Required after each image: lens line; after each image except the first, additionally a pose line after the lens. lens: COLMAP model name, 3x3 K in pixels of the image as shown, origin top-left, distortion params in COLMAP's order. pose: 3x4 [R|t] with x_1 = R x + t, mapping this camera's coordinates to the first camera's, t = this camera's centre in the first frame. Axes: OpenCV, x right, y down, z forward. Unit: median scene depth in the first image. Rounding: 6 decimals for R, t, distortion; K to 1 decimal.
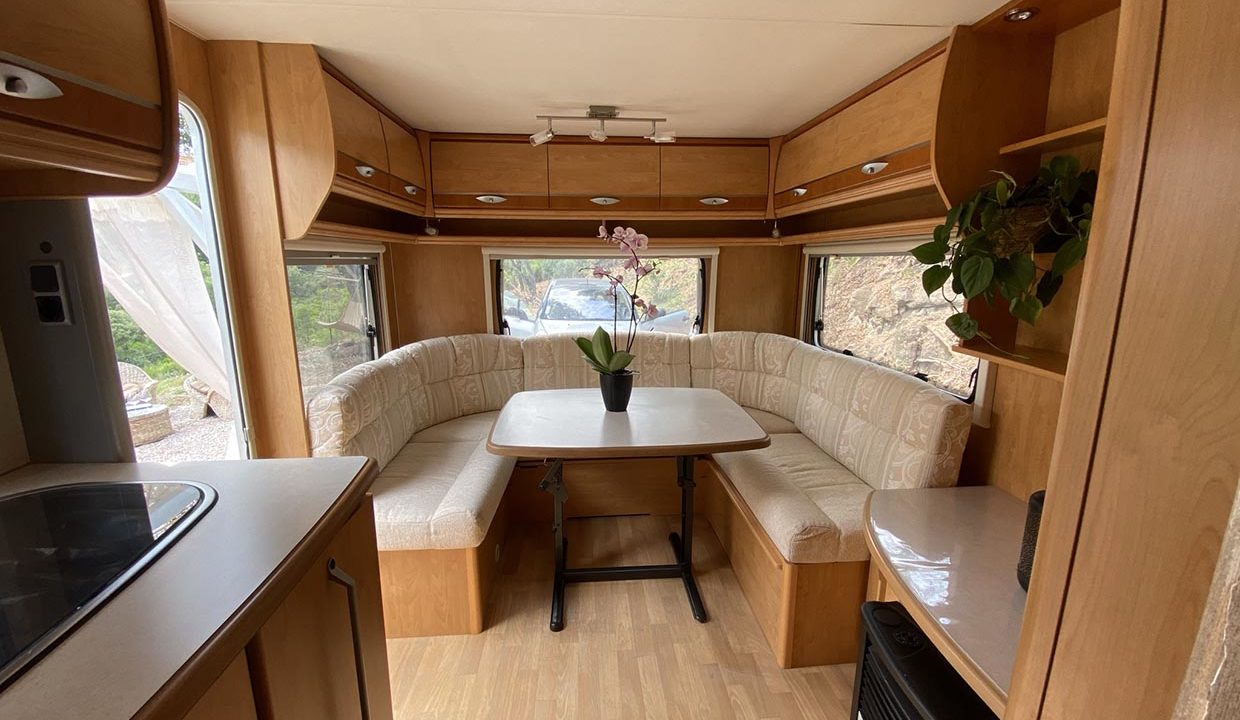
lens RADIAL K [[497.9, 0, 615.3], [0, 497.9, 359.1], [0, 0, 1]] dist [0.017170, -0.000018]
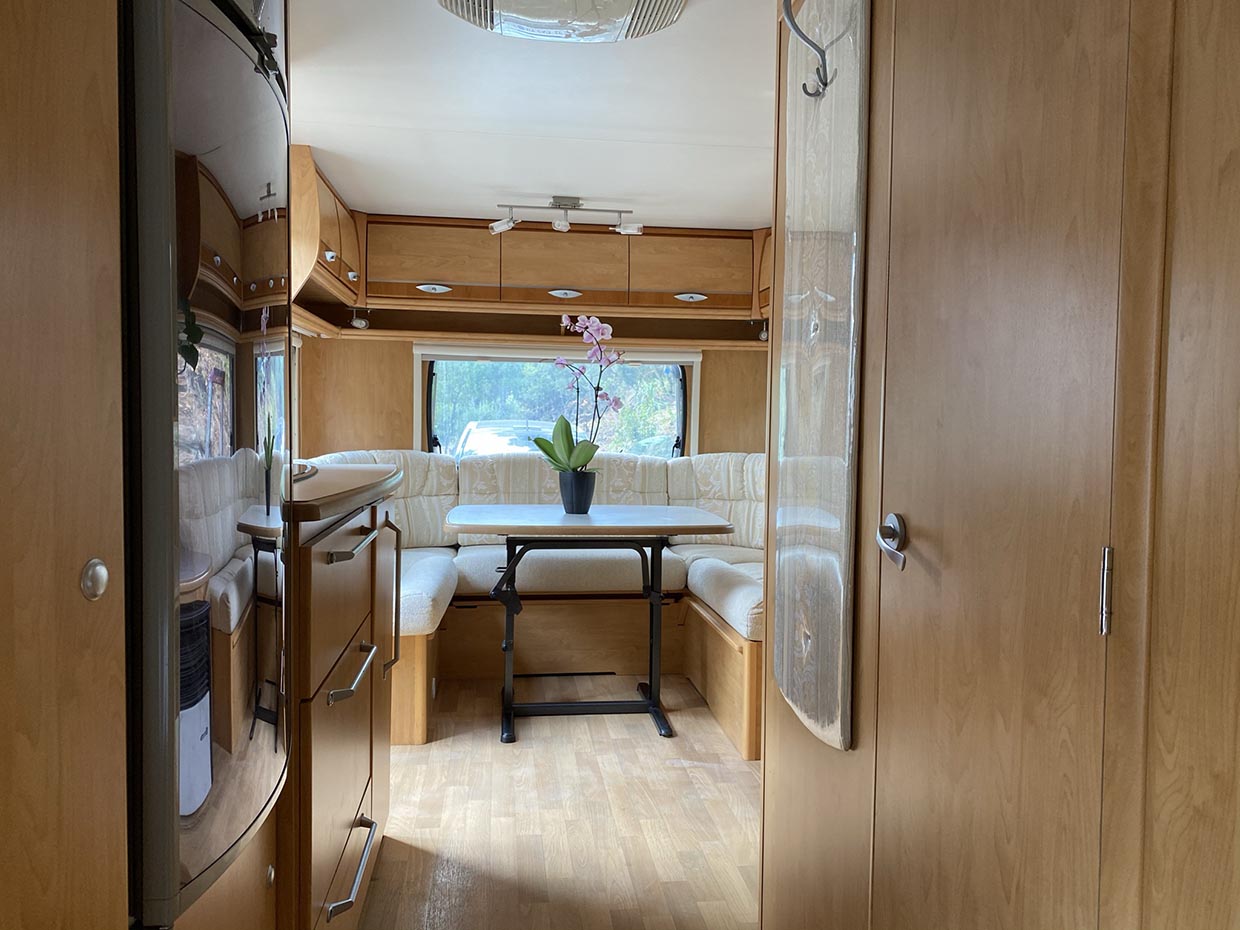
lens RADIAL K [[925.9, 0, 618.0], [0, 925.9, 447.0], [0, 0, 1]] dist [0.039324, -0.058745]
pose [[0.998420, 0.015671, 0.053954, -0.013063], [-0.007076, 0.987742, -0.155937, 0.202121], [-0.055737, 0.155309, 0.986292, -0.569098]]
